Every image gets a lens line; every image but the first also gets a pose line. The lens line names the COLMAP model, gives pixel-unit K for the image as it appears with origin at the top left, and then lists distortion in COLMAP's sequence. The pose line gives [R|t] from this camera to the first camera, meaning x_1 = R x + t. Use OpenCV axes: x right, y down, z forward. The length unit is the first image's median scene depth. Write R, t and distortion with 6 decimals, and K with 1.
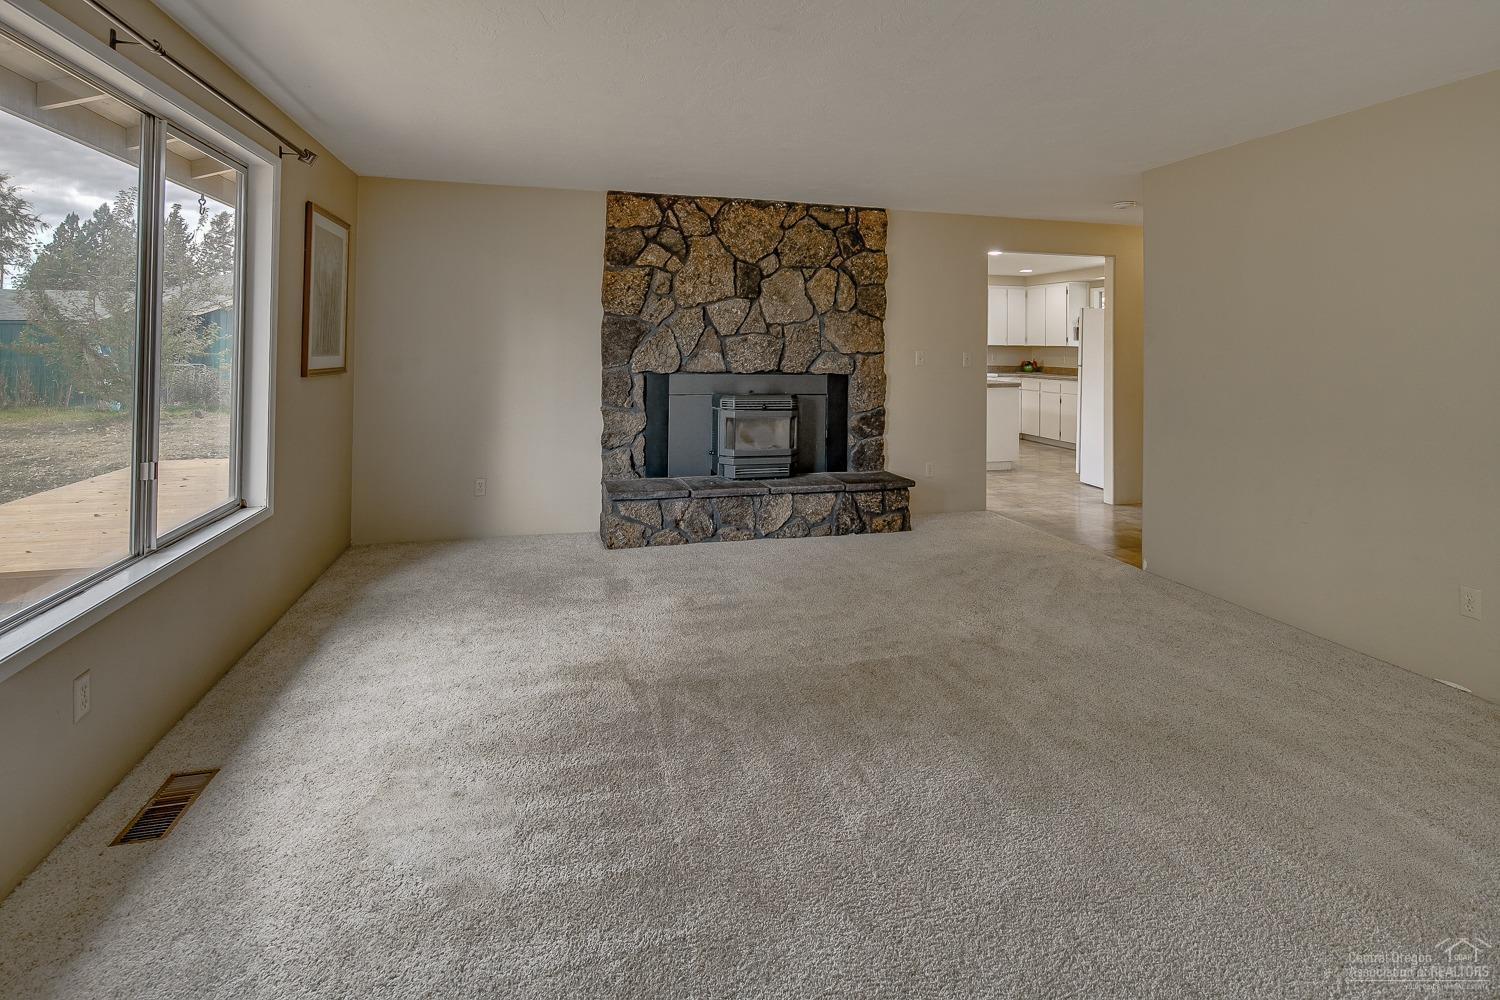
lens RADIAL K [[719.4, 0, 748.5], [0, 719.4, 337.3], [0, 0, 1]] dist [0.001589, -0.002038]
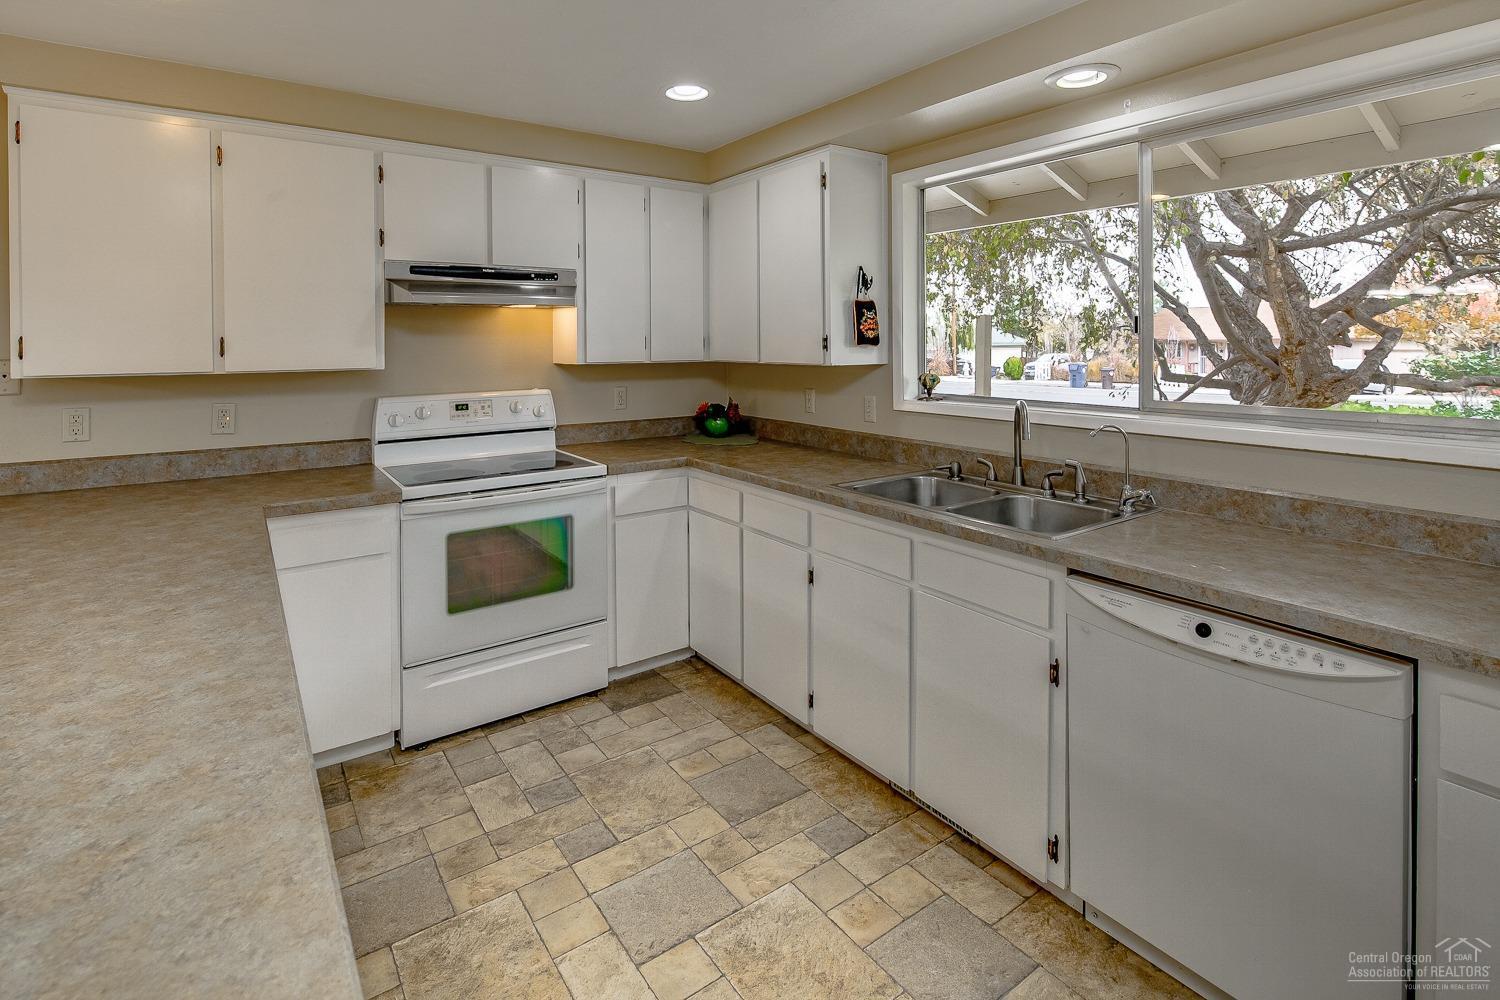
lens RADIAL K [[719.4, 0, 752.1], [0, 719.4, 350.3], [0, 0, 1]] dist [0.001589, -0.002038]
pose [[0.933832, -0.020997, 0.357094, 0.605972], [0.012938, 0.999605, 0.024943, -0.003390], [-0.357477, -0.018673, 0.933735, 1.440366]]
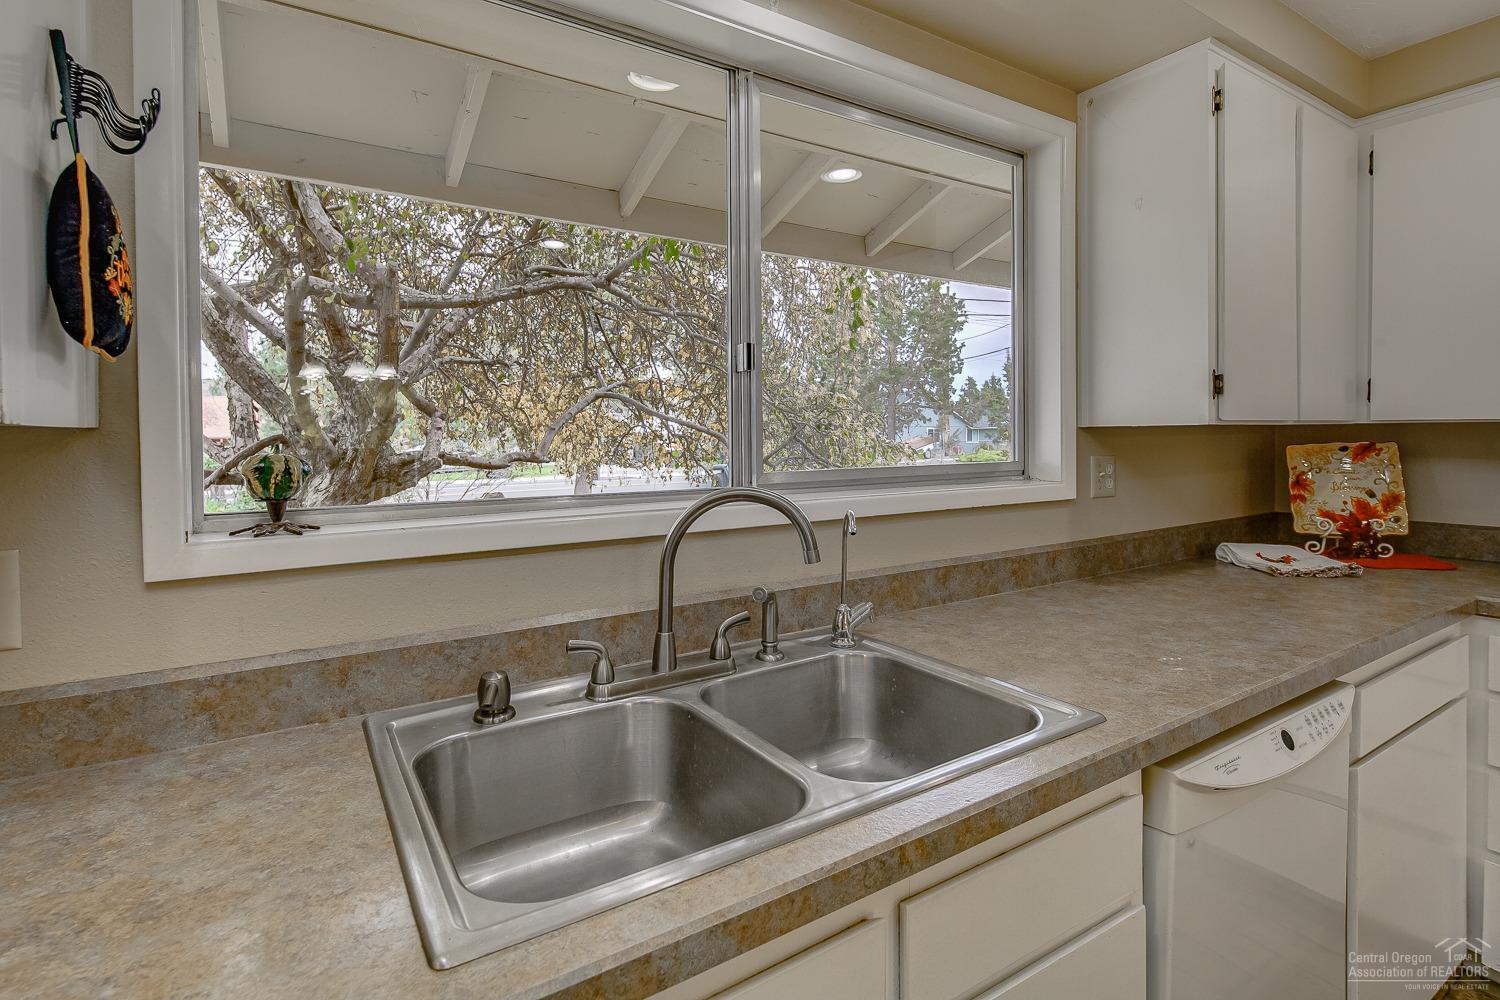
lens RADIAL K [[719.4, 0, 744.4], [0, 719.4, 461.0], [0, 0, 1]] dist [0.001589, -0.002038]
pose [[-0.298979, -0.043975, 0.953246, 0.720341], [-0.007431, 0.999015, 0.043756, 0.024578], [-0.954231, 0.005999, -0.299011, 1.872697]]
